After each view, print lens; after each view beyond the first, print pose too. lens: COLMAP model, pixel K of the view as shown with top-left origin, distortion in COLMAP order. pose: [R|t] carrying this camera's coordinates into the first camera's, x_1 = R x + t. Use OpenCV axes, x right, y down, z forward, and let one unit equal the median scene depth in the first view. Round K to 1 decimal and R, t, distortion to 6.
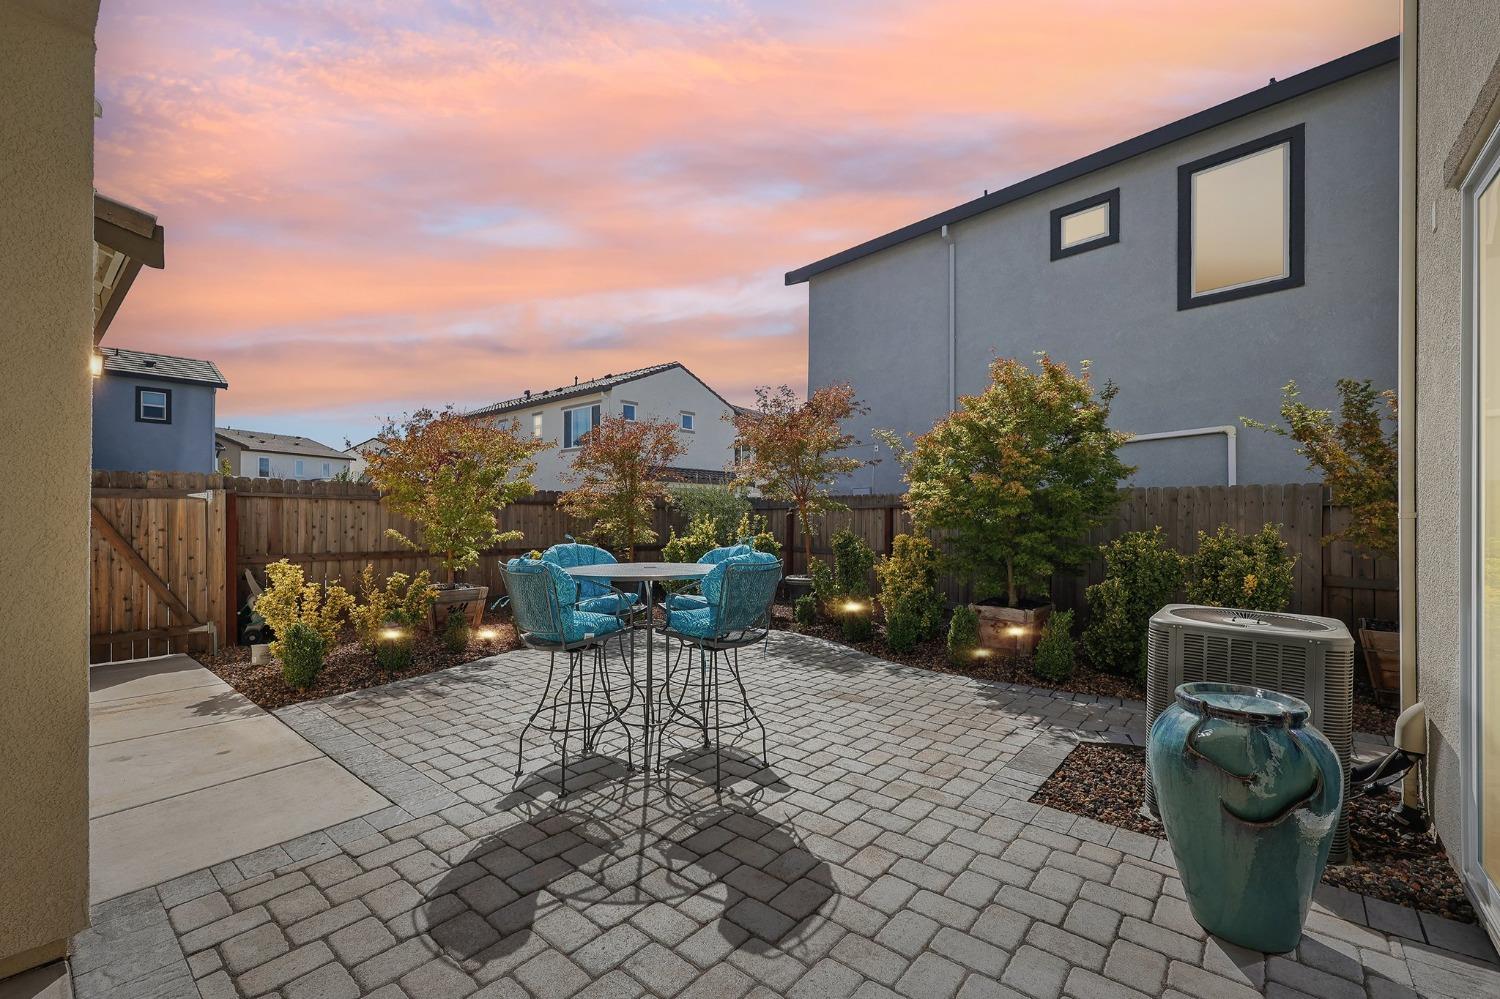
lens RADIAL K [[624.3, 0, 762.9], [0, 624.3, 510.1], [0, 0, 1]] dist [0.000356, 0.000284]
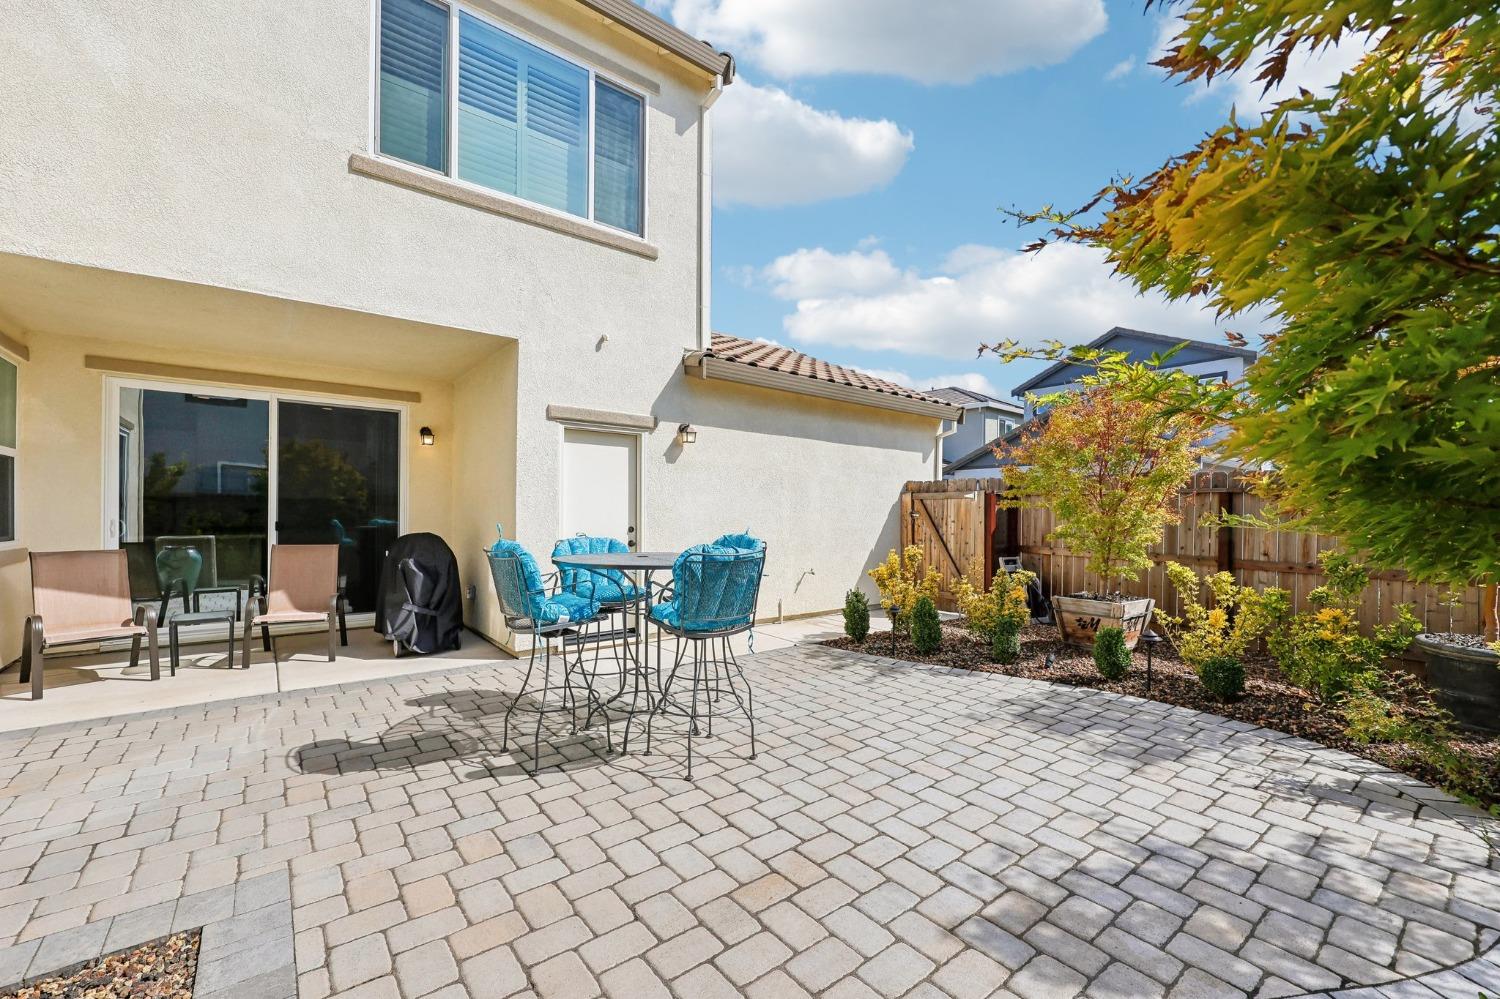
lens RADIAL K [[624.3, 0, 762.9], [0, 624.3, 510.1], [0, 0, 1]] dist [0.000356, 0.000284]
pose [[-0.208186, -0.007361, -0.978062, 0.506755], [0.001884, 0.999967, -0.007927, 0.016596], [0.978088, -0.003492, -0.208165, 0.920850]]
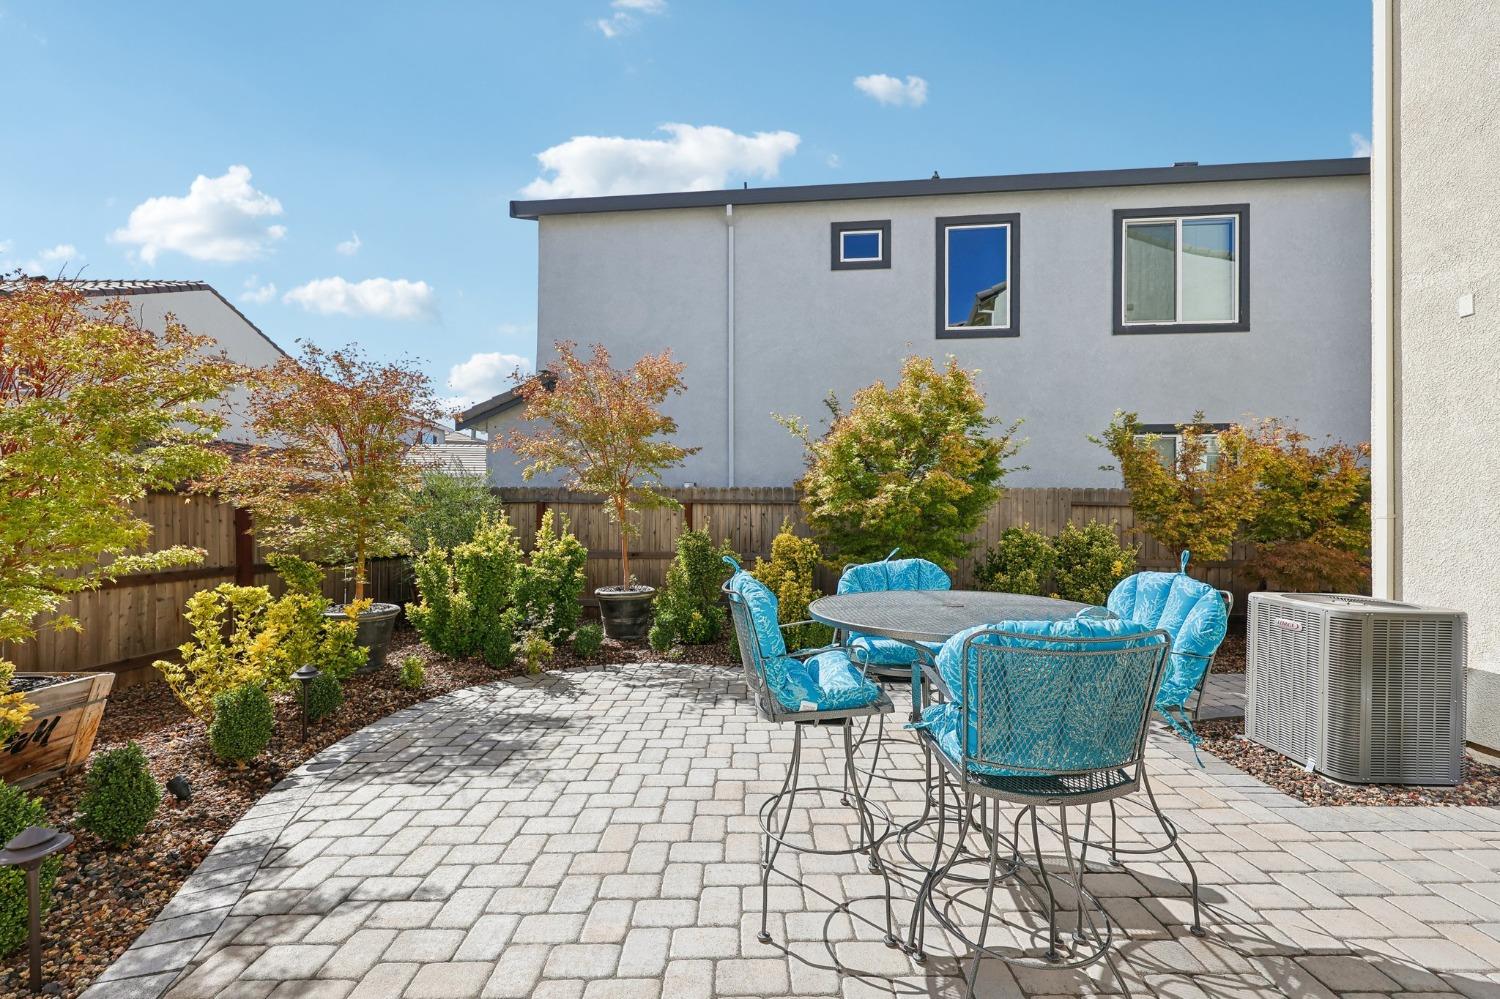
lens RADIAL K [[624.6, 0, 753.7], [0, 624.6, 504.0], [0, 0, 1]] dist [0.011049, -0.000086]
pose [[0.771641, 0.004550, 0.636042, -0.471219], [-0.004498, 0.999988, -0.001698, -0.002658], [-0.636042, -0.001551, 0.771653, 0.429309]]
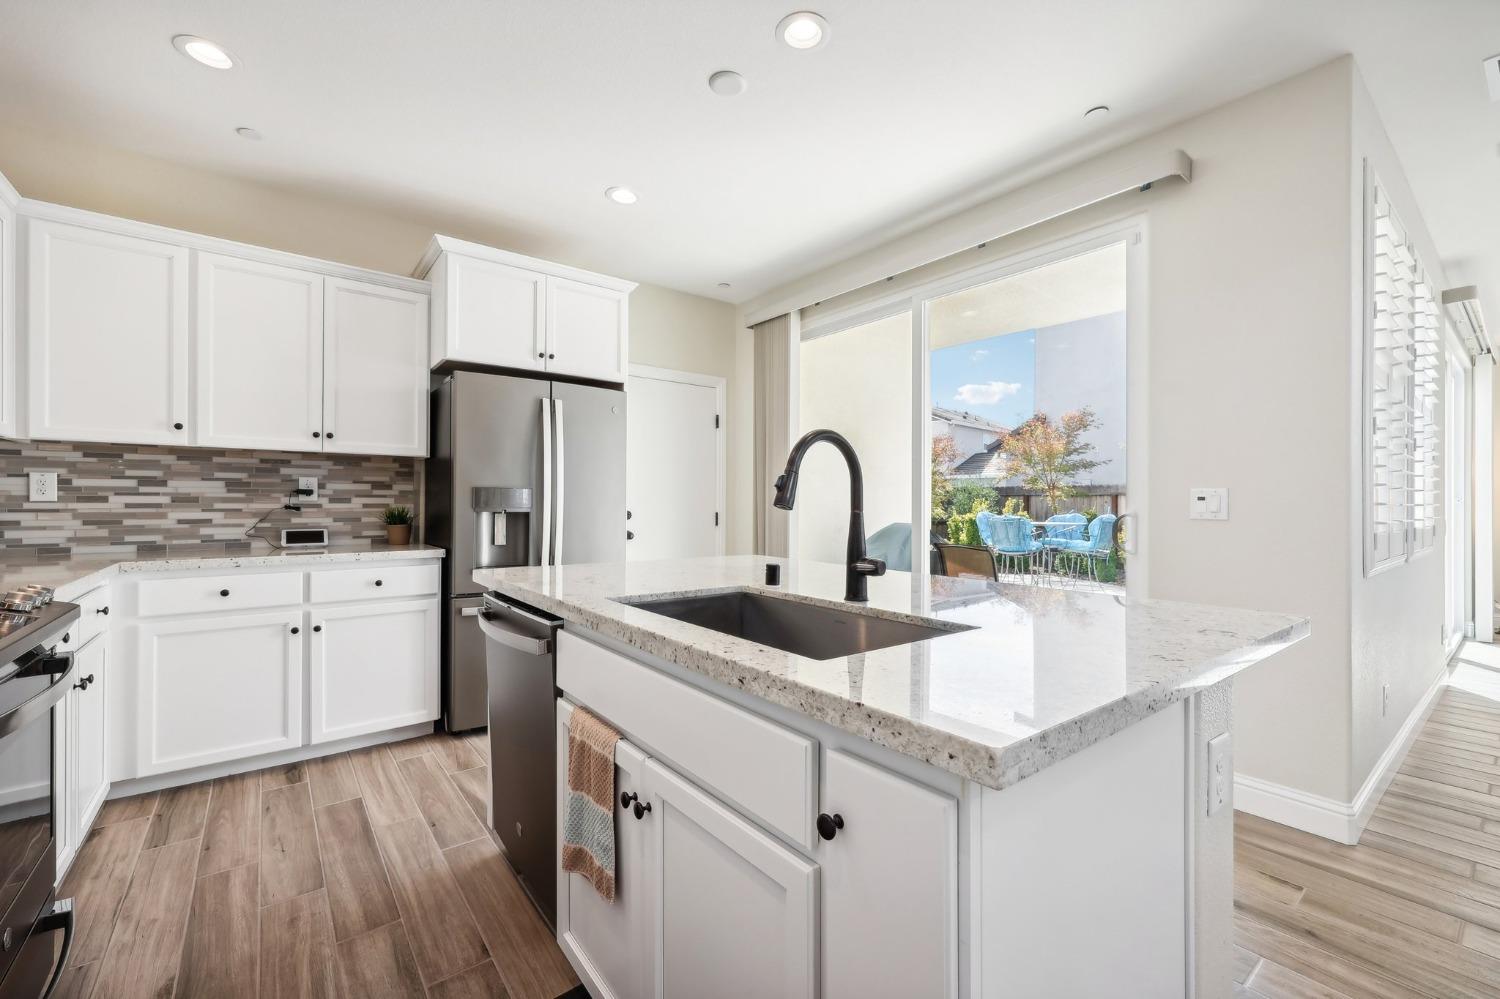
lens RADIAL K [[624.6, 0, 753.7], [0, 624.6, 504.0], [0, 0, 1]] dist [0.011049, -0.000086]
pose [[0.977529, 0.000841, -0.210797, -0.464303], [0.000539, 0.999979, 0.006487, 0.011927], [0.210798, -0.006455, 0.977508, -0.871681]]
